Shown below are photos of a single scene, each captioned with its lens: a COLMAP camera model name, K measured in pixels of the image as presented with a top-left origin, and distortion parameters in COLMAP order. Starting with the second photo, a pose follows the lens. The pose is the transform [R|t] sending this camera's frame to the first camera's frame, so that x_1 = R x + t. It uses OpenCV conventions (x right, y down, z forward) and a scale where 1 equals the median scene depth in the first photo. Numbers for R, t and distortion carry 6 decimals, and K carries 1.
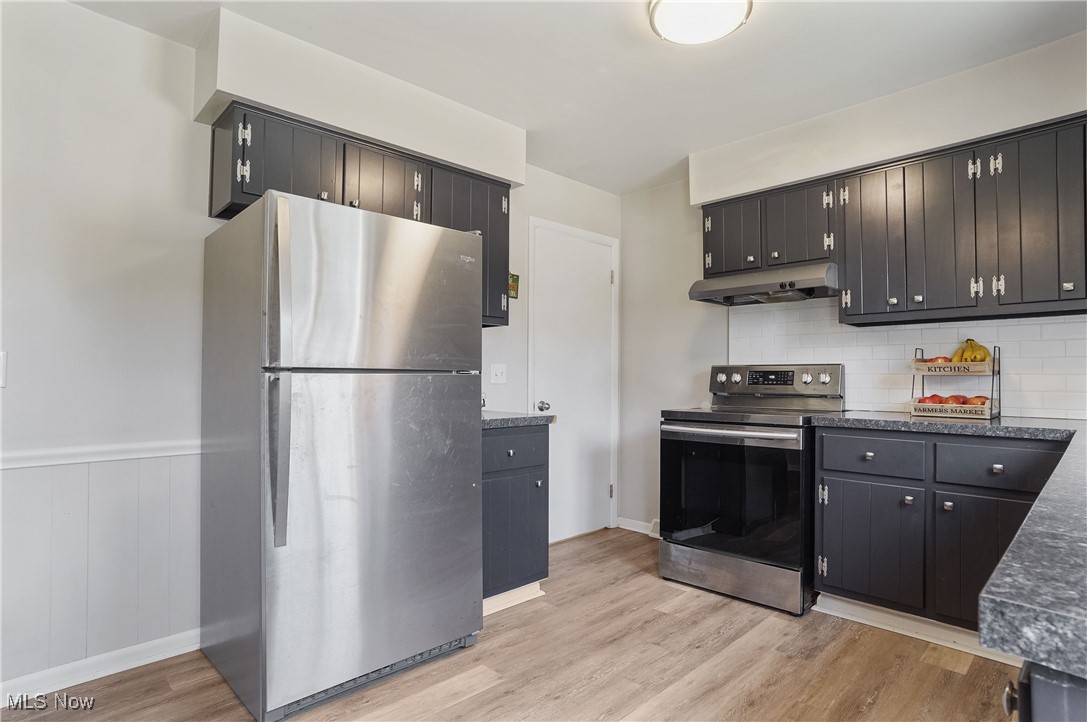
lens RADIAL K [[560.6, 0, 539.5], [0, 560.6, 366.0], [0, 0, 1]] dist [-0.078480, 0.036327]
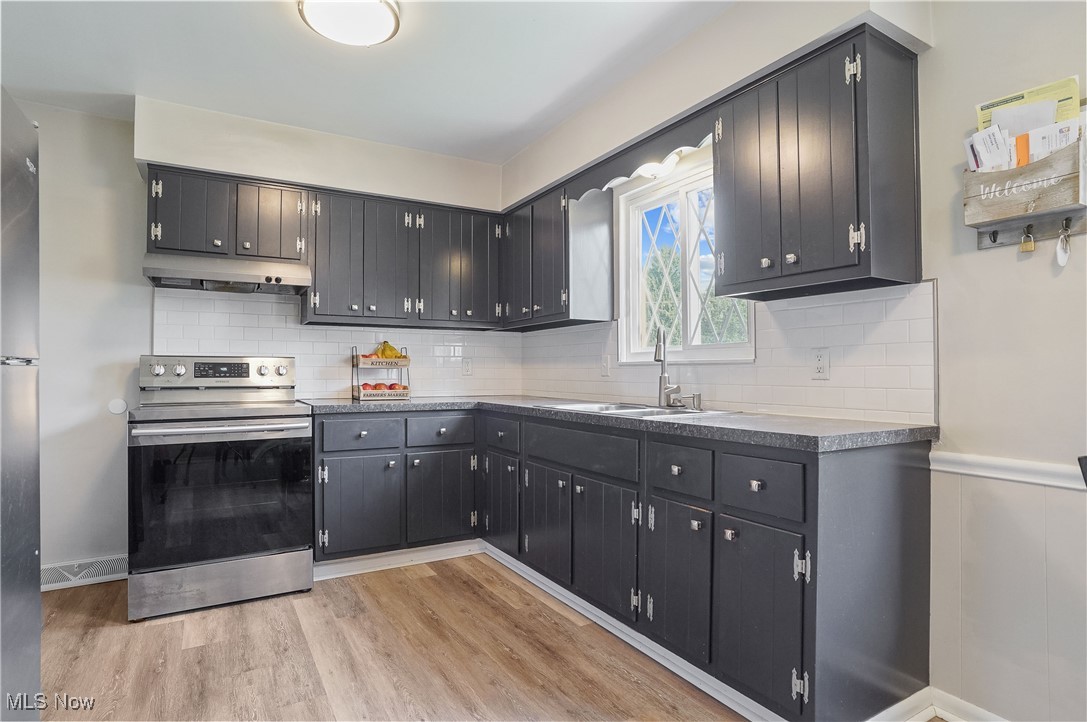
lens RADIAL K [[560.6, 0, 539.5], [0, 560.6, 366.0], [0, 0, 1]] dist [-0.078480, 0.036327]
pose [[0.234992, 0.004672, 0.971986, -0.474389], [-0.020156, 0.999797, 0.000067, 0.004030], [-0.971788, -0.019607, 0.235039, 0.308332]]
